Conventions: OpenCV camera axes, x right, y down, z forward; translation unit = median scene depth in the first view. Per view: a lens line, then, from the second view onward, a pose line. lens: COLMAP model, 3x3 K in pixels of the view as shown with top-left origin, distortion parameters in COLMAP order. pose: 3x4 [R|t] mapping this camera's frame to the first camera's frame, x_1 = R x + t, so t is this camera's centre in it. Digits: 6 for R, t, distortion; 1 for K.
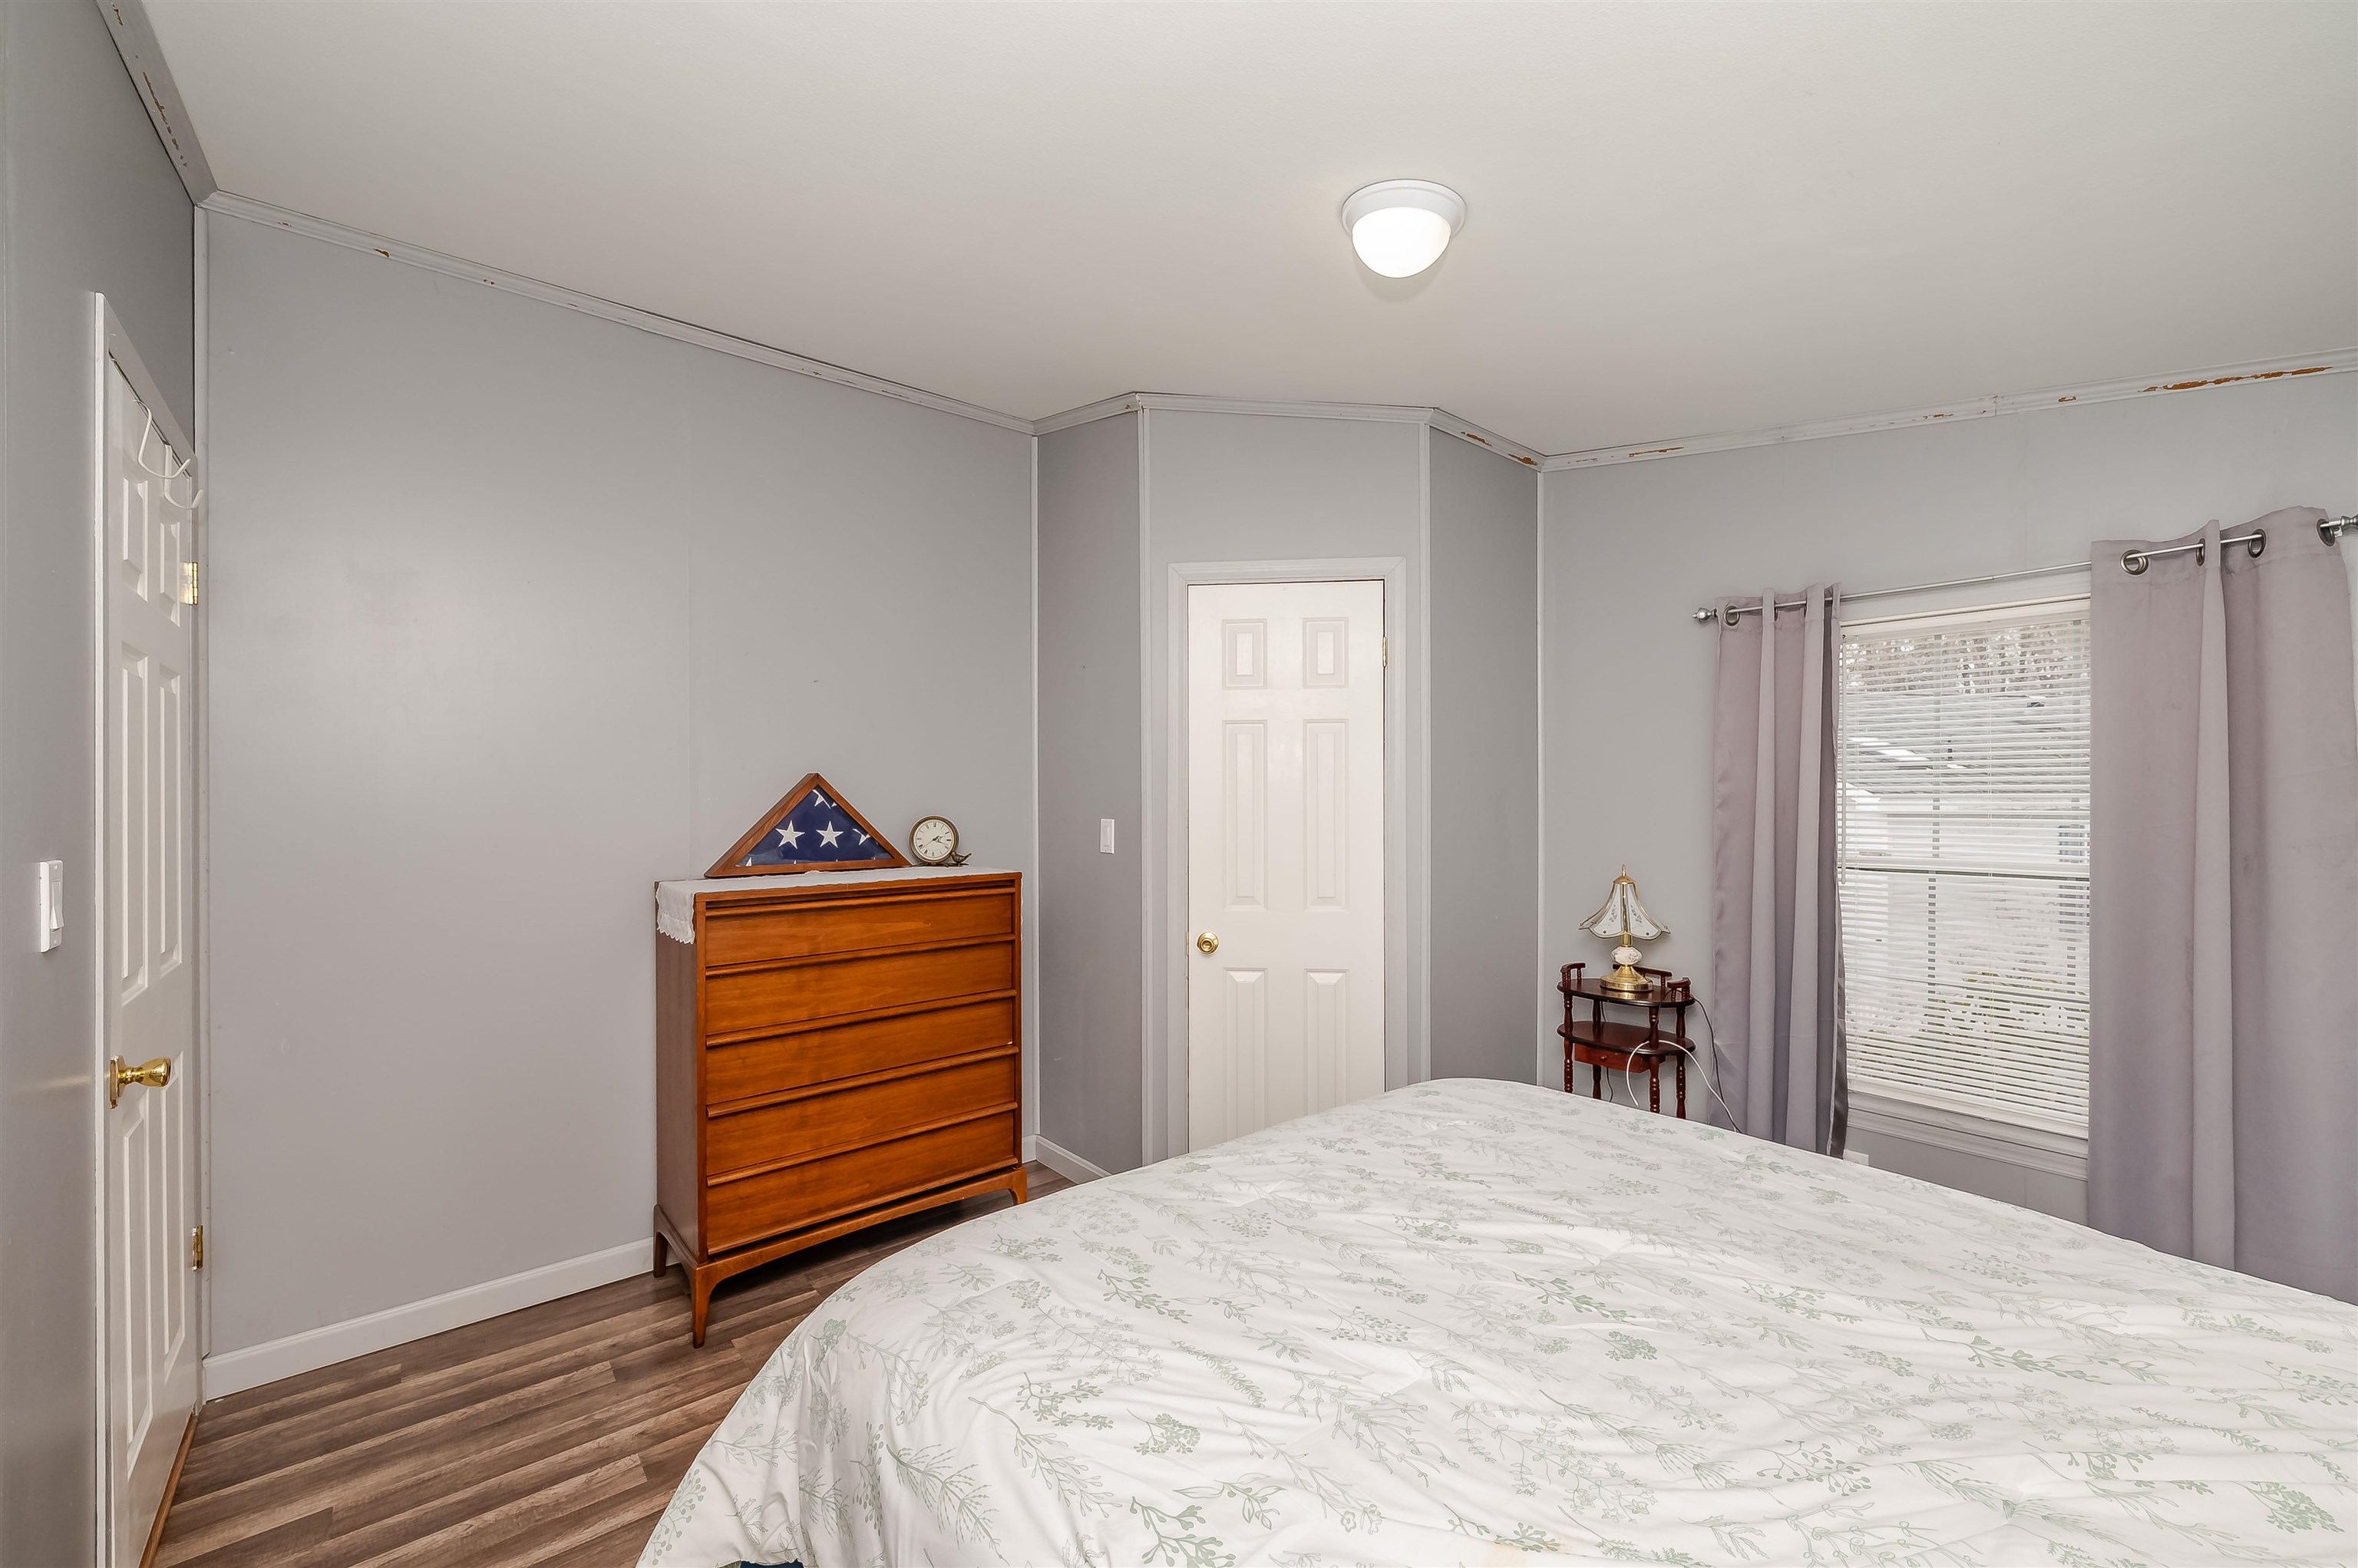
lens RADIAL K [[944.2, 0, 1181.4], [0, 944.2, 791.2], [0, 0, 1]] dist [0.000650, 0.000046]
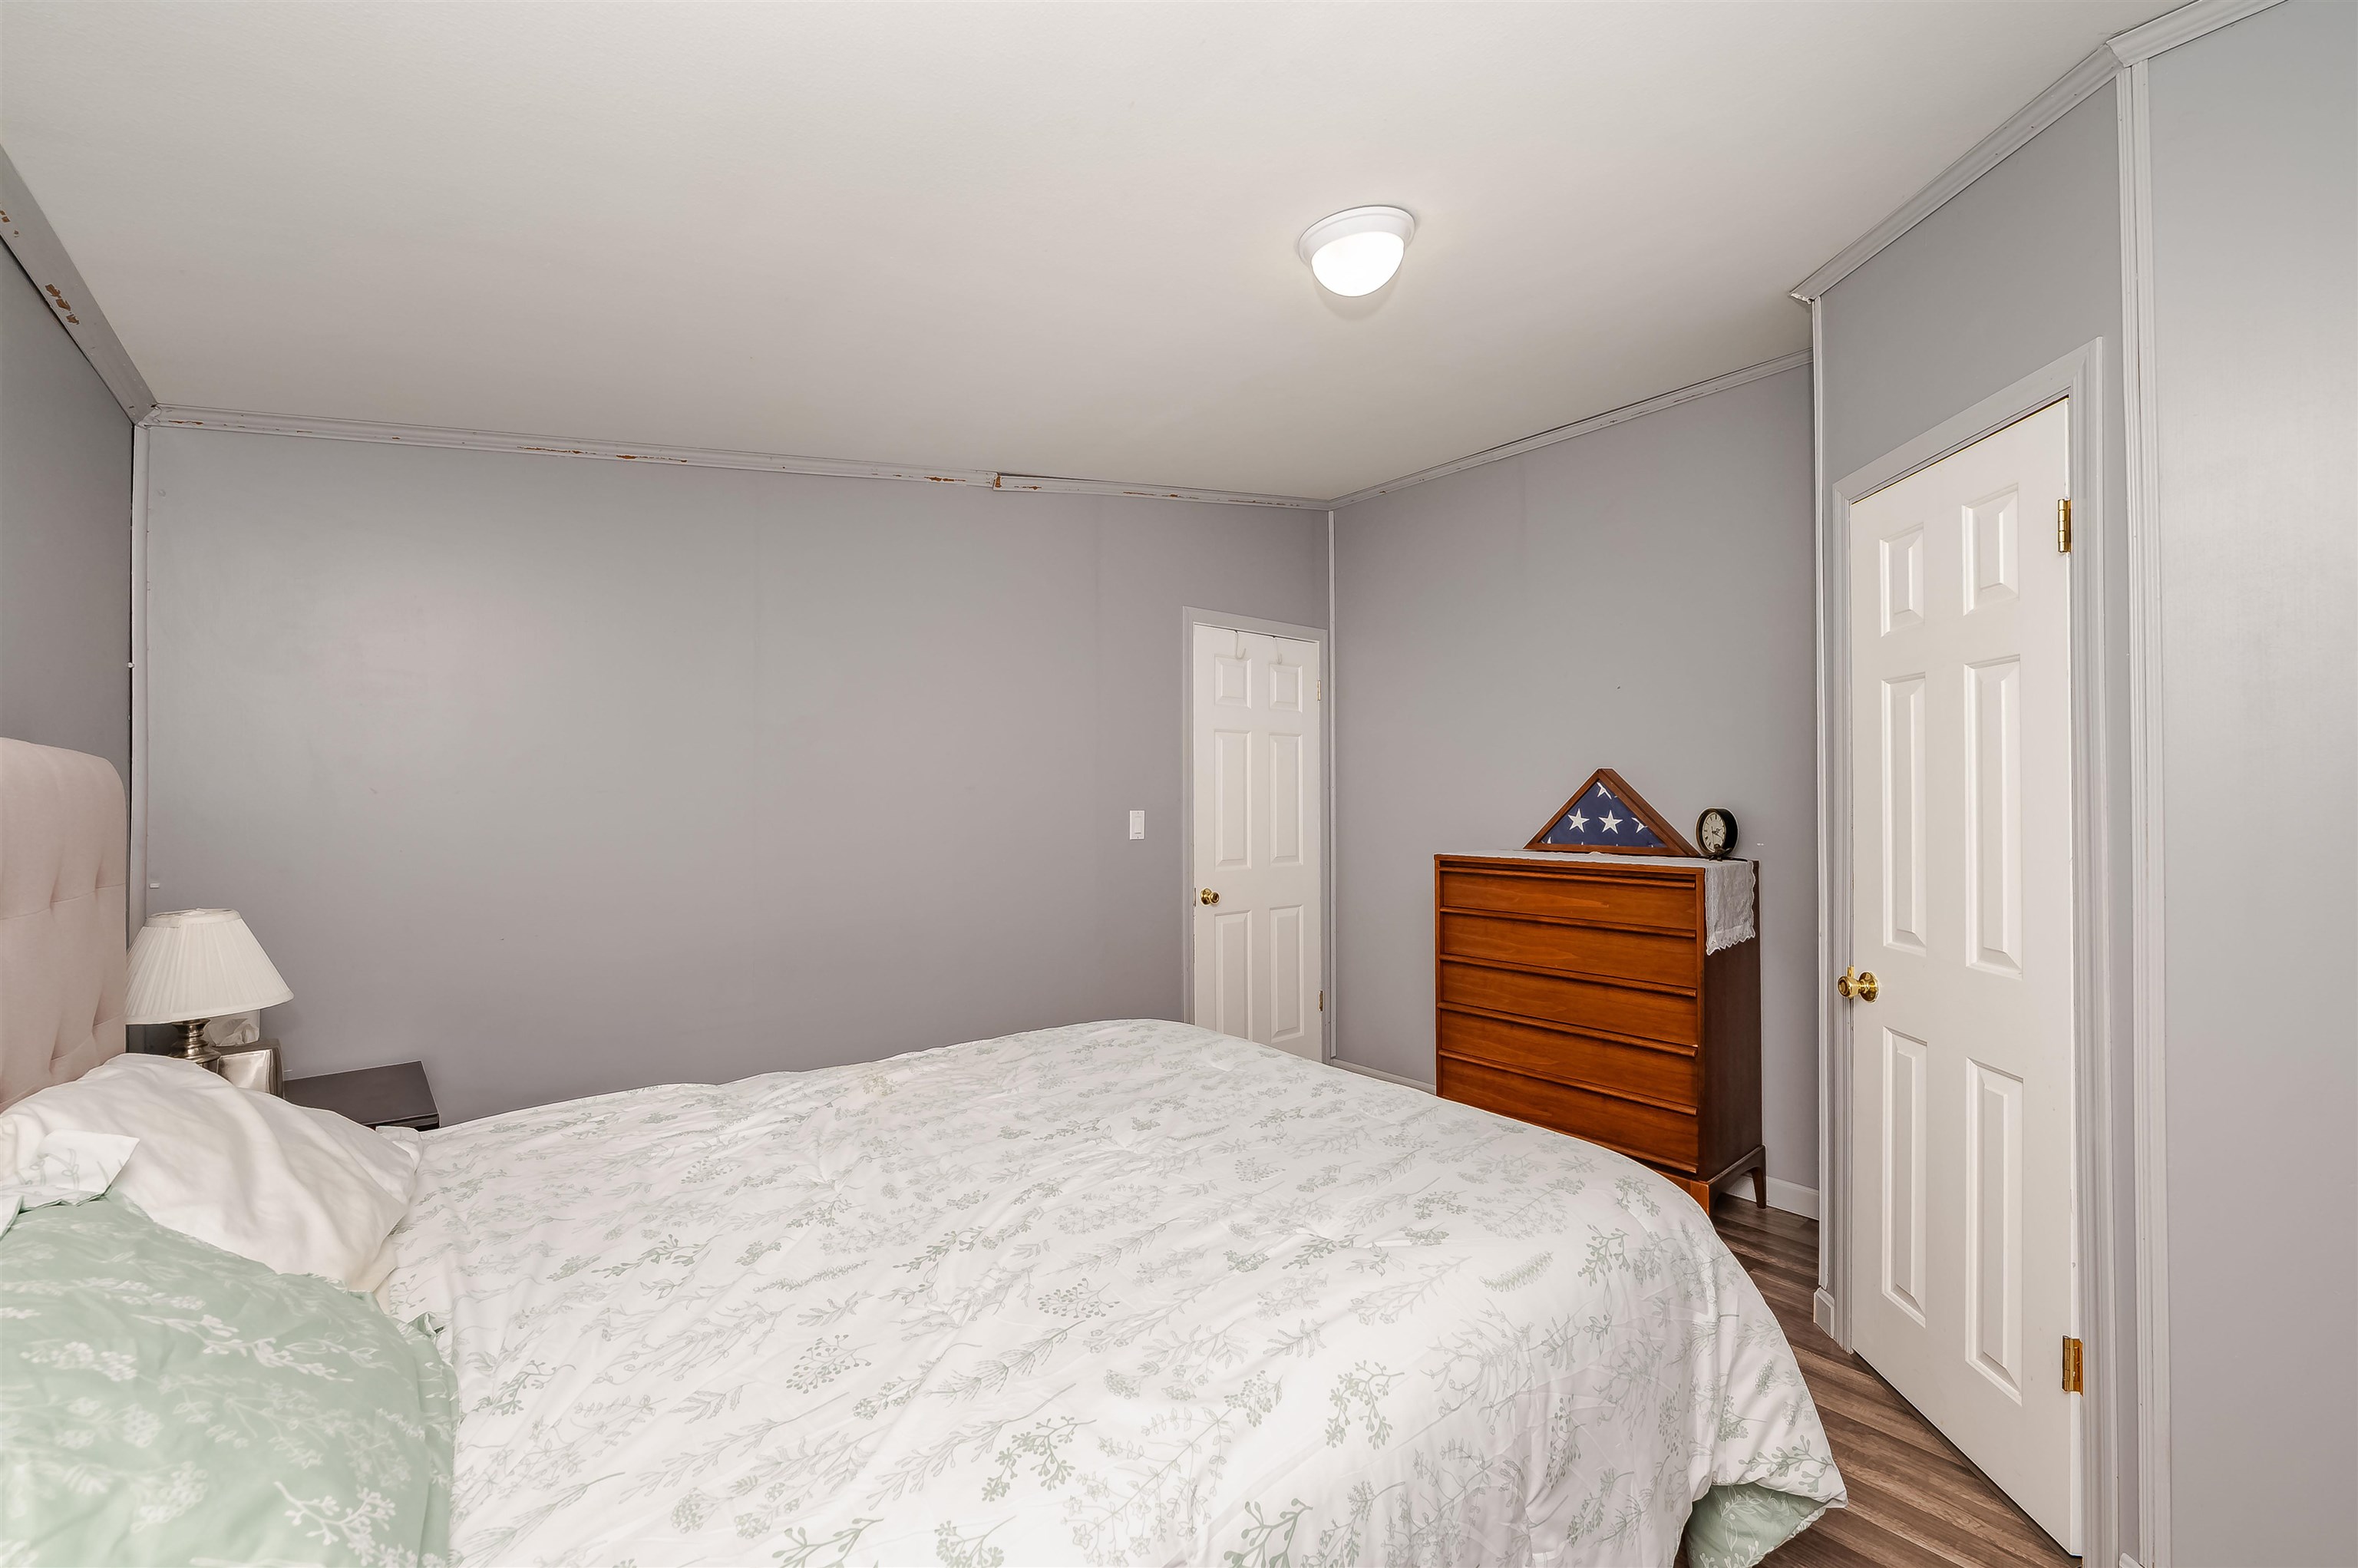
lens RADIAL K [[942.7, 0, 1186.6], [0, 942.7, 780.7], [0, 0, 1]] dist [-0.000061, 0.000048]
pose [[0.010689, -0.012399, -0.999866, 0.803198], [0.004294, 0.999914, -0.012354, 0.008316], [0.999934, -0.004161, 0.010742, 0.497864]]
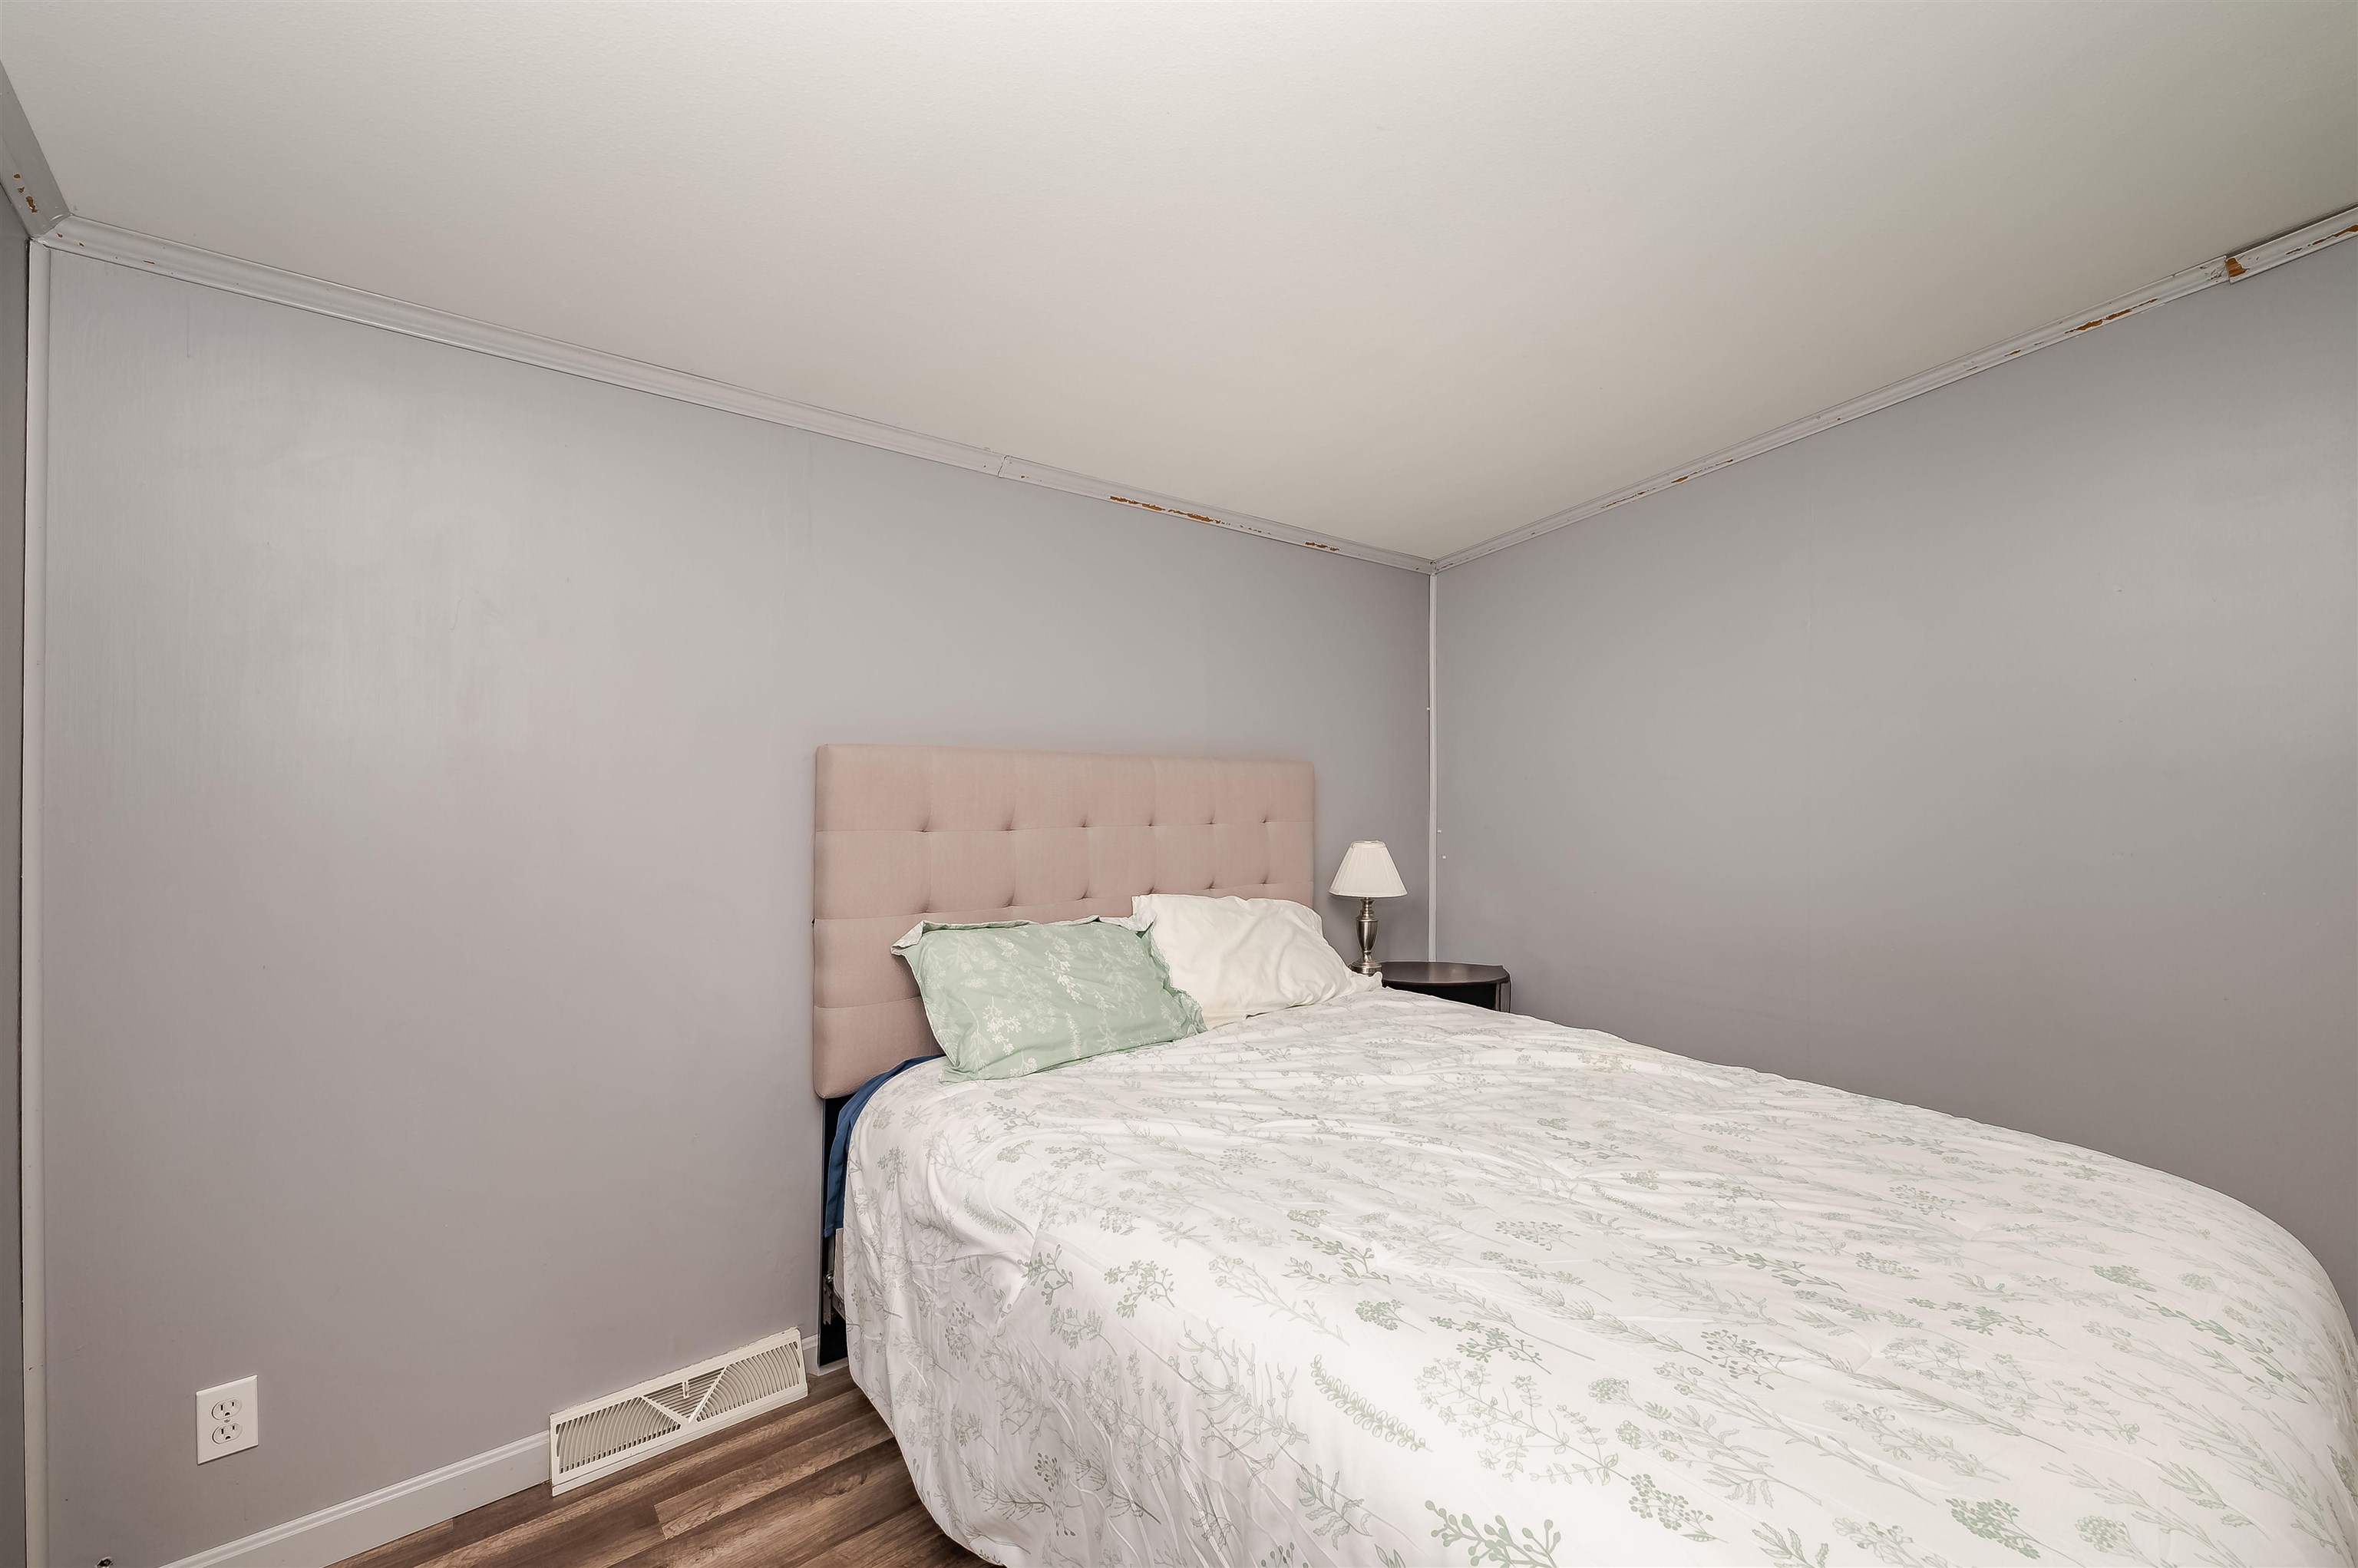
lens RADIAL K [[936.3, 0, 1173.1], [0, 936.3, 776.1], [0, 0, 1]] dist [0.000632, -0.000041]
pose [[-0.999965, -0.001962, 0.008097, 0.424824], [-0.002026, 0.999967, -0.007847, 0.012254], [-0.008082, -0.007863, -0.999936, 0.994967]]
